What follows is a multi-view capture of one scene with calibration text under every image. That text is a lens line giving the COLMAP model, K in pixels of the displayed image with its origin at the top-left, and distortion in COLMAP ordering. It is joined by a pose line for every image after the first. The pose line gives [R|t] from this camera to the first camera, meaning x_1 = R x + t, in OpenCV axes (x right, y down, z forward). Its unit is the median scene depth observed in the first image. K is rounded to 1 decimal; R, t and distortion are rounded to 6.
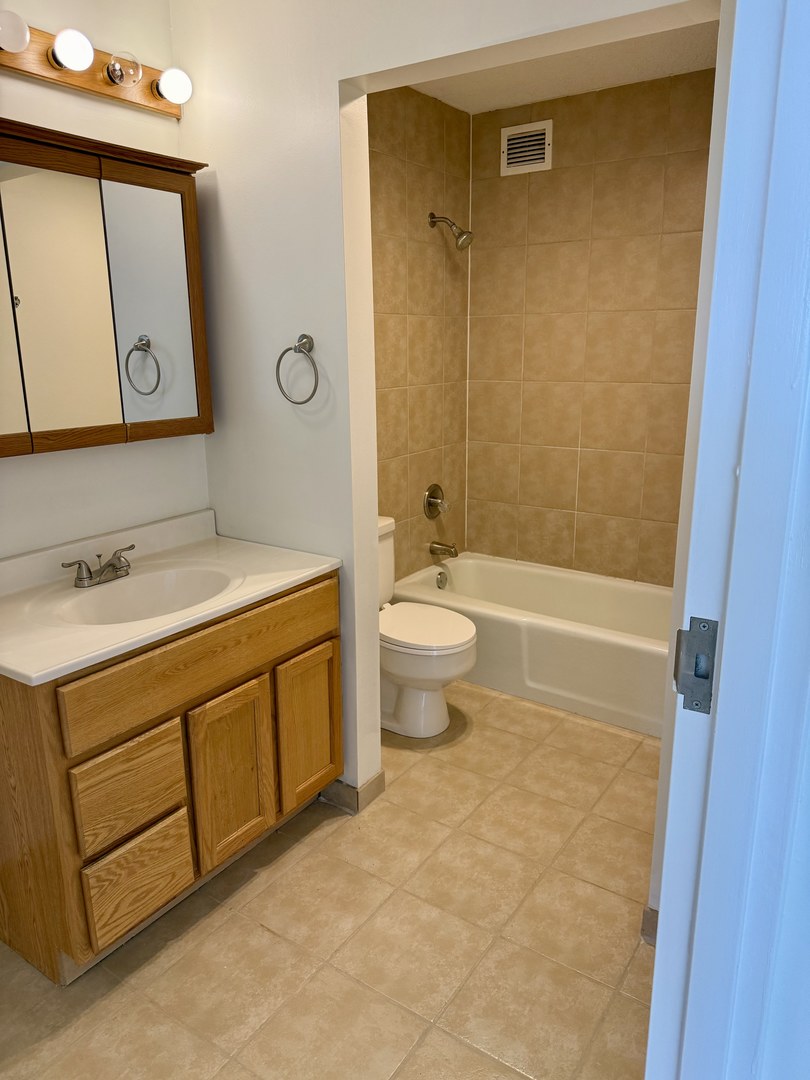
lens RADIAL K [[759.2, 0, 405.0], [0, 759.2, 540.0], [0, 0, 1]] dist [-0.092324, 0.000029]
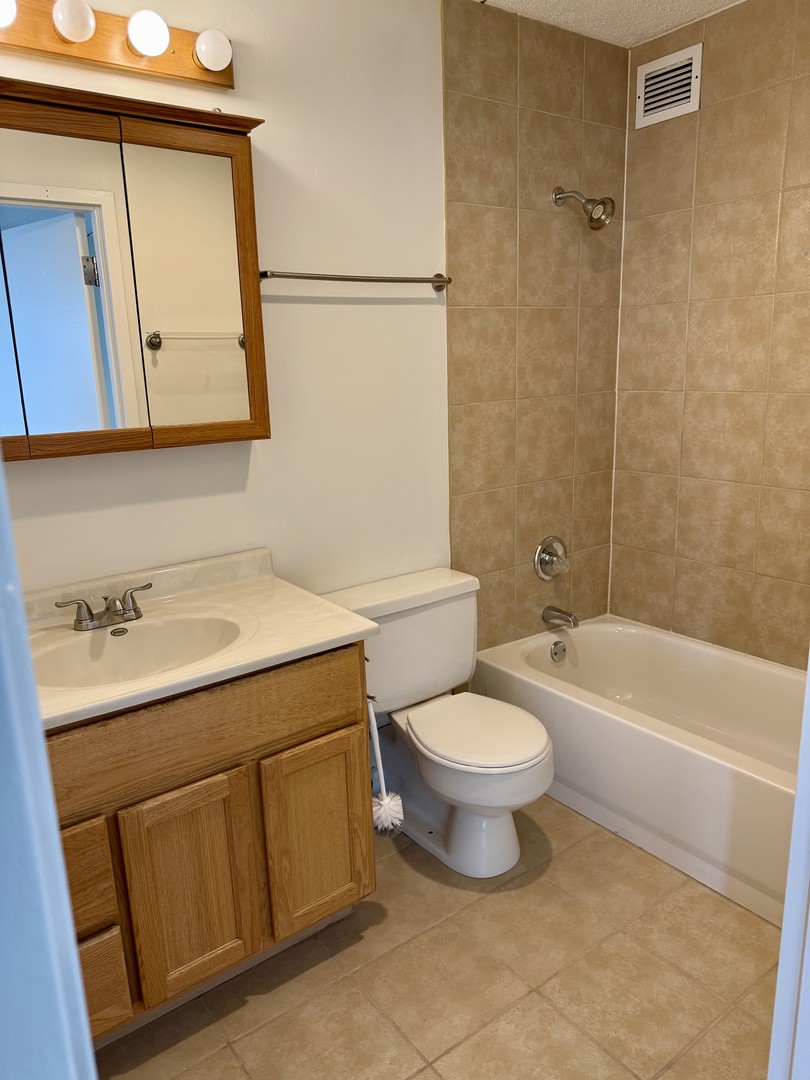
lens RADIAL K [[742.7, 0, 403.6], [0, 742.7, 510.4], [0, 0, 1]] dist [-0.130220, 0.060896]
pose [[0.931420, 0.052473, -0.360143, 0.177586], [-0.067006, 0.997360, -0.027977, -0.063138], [0.357725, 0.050190, 0.932477, 0.272871]]
